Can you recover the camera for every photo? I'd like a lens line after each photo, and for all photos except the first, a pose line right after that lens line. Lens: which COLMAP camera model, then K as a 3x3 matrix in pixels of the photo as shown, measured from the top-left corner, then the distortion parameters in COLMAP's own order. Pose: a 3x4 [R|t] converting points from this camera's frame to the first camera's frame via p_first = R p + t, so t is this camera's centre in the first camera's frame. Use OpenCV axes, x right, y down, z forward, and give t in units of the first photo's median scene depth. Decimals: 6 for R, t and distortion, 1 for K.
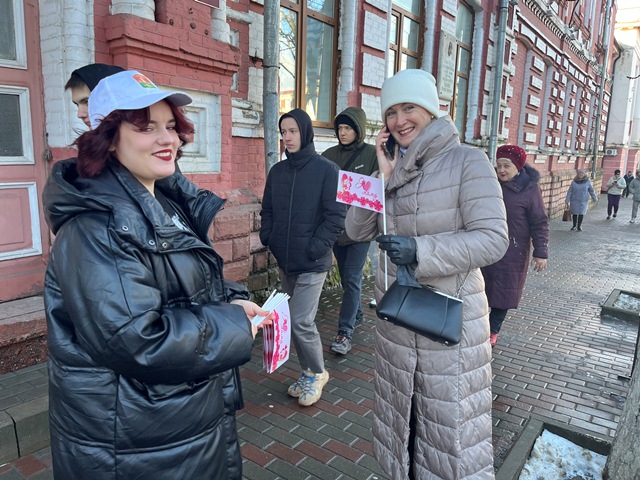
lens RADIAL K [[485.7, 0, 320.0], [0, 485.7, 240.0], [0, 0, 1]] dist [0.040177, -0.003420]
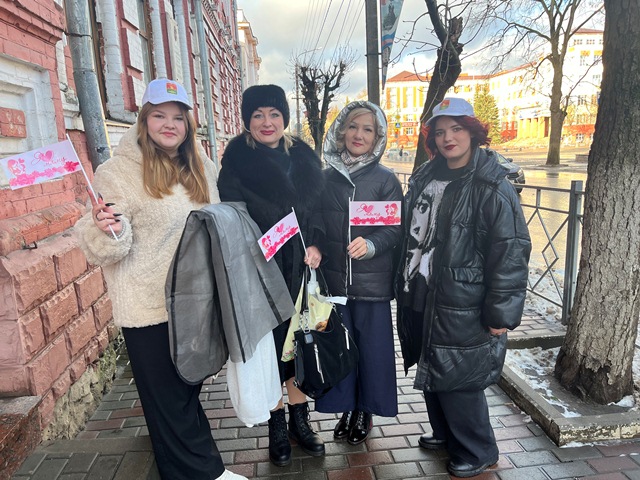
lens RADIAL K [[485.7, 0, 320.0], [0, 485.7, 240.0], [0, 0, 1]] dist [0.040177, -0.003420]
pose [[0.742823, -0.186360, 0.643027, -0.285027], [0.174999, 0.981132, 0.082191, -0.030009], [-0.646212, 0.051476, 0.761420, 0.140440]]
